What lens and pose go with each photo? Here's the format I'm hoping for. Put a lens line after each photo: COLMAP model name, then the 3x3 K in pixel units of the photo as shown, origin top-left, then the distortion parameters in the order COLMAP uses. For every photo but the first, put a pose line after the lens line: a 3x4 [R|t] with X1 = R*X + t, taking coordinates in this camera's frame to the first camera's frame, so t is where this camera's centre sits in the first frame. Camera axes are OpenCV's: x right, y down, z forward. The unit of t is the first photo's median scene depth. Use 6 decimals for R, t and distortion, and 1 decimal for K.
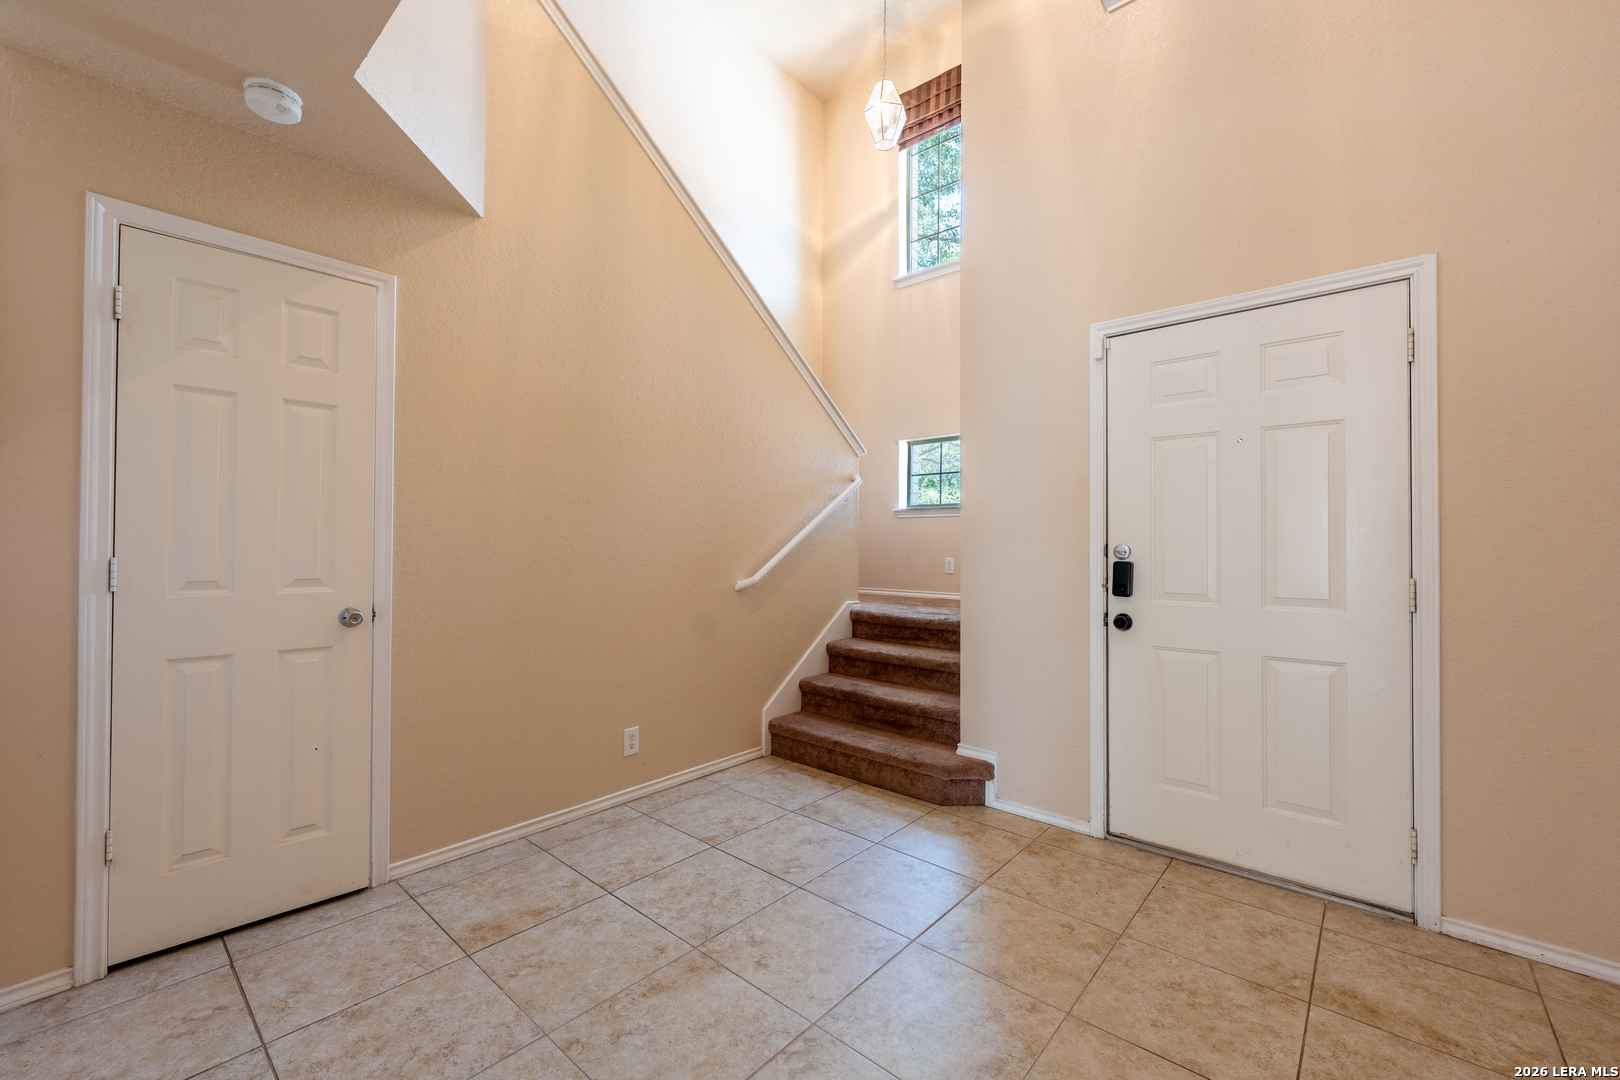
lens RADIAL K [[652.2, 0, 805.4], [0, 652.2, 542.5], [0, 0, 1]] dist [-0.000865, -0.000165]
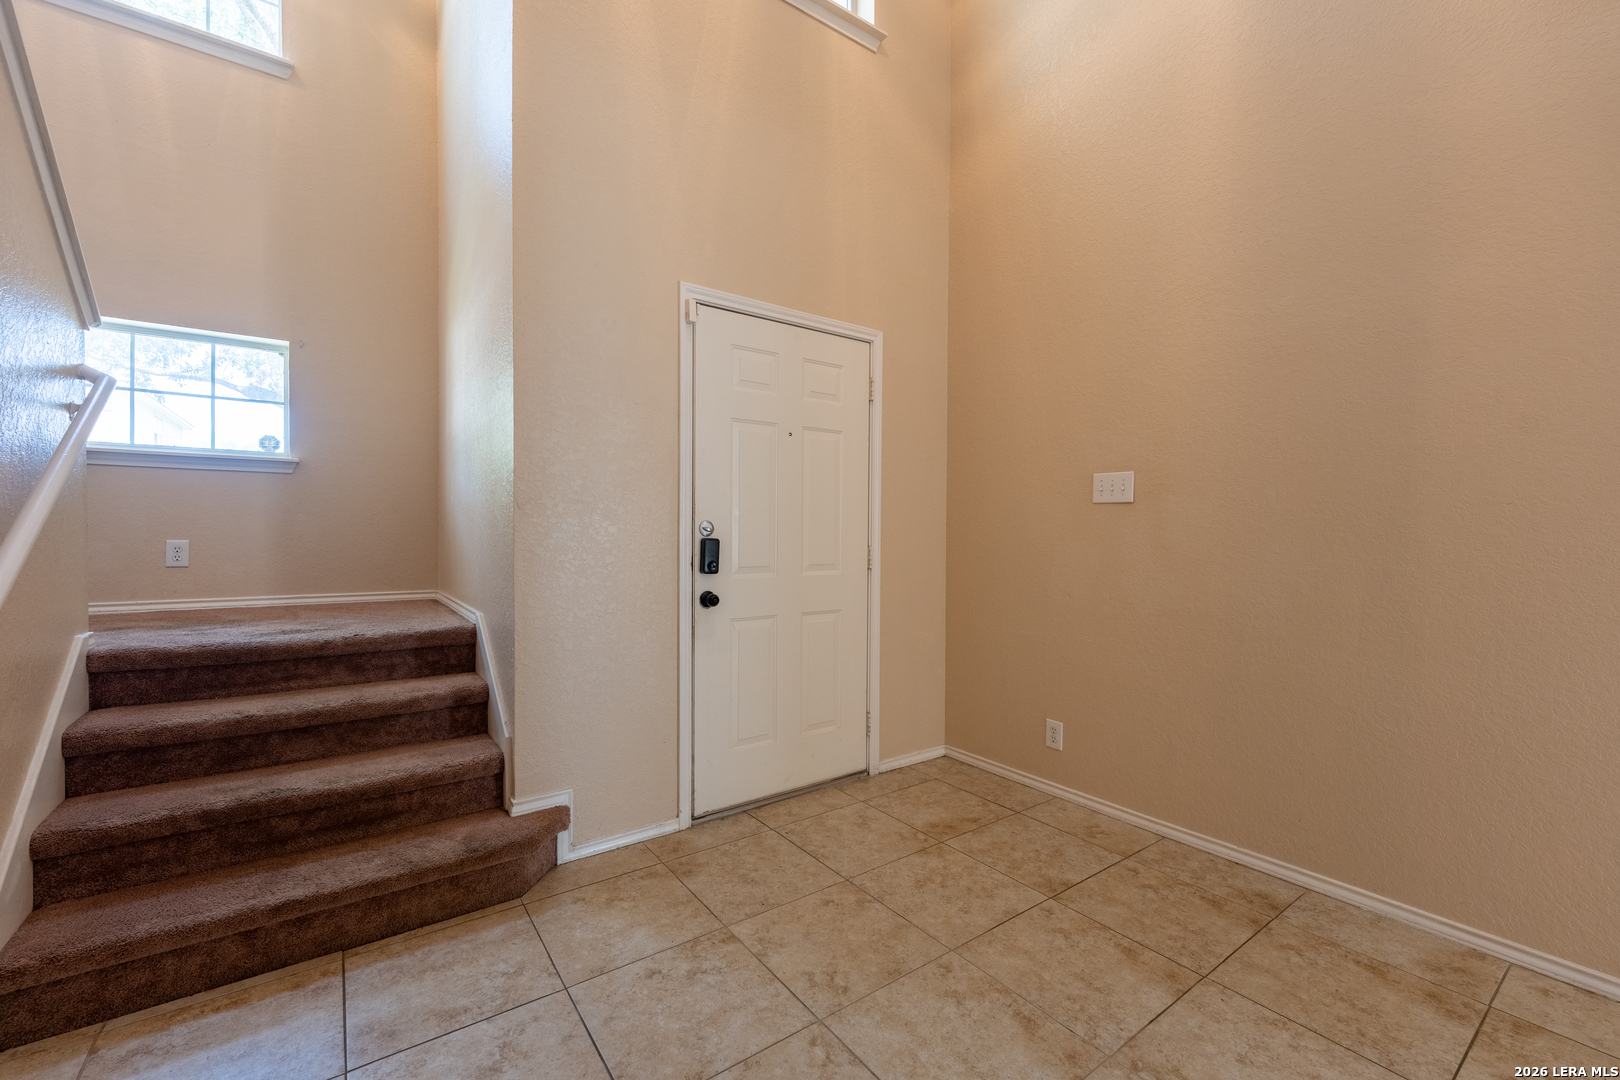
lens RADIAL K [[661.9, 0, 805.1], [0, 661.9, 540.3], [0, 0, 1]] dist [0.000455, -0.000433]
pose [[0.224165, -0.017359, 0.974397, -0.428560], [-0.011789, 0.999720, 0.020522, 0.009314], [-0.974480, -0.016087, 0.223898, 0.595363]]
